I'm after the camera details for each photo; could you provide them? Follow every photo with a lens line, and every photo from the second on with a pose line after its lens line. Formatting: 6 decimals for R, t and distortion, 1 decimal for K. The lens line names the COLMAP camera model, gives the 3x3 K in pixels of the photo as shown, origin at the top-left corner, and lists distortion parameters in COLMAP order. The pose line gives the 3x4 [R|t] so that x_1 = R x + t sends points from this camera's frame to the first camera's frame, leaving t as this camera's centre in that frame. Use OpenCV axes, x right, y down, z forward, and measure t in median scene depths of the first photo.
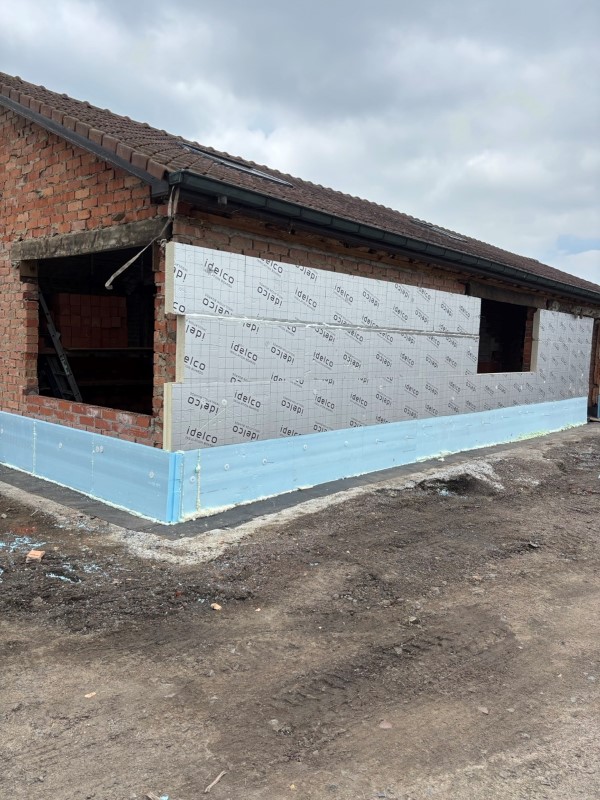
lens RADIAL K [[609.1, 0, 297.1], [0, 609.1, 398.2], [0, 0, 1]] dist [0.055703, -0.057144]
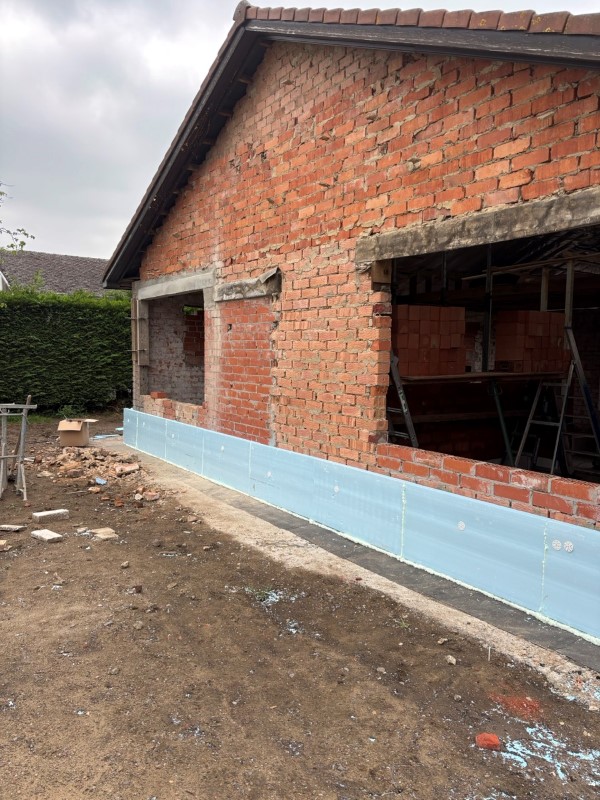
lens RADIAL K [[609.1, 0, 301.2], [0, 609.1, 400.9], [0, 0, 1]] dist [0.055703, -0.057144]
pose [[0.971581, -0.001509, -0.236703, -0.377115], [-0.002635, 0.999849, -0.017191, -0.045907], [0.236693, 0.017326, 0.971430, 0.284322]]
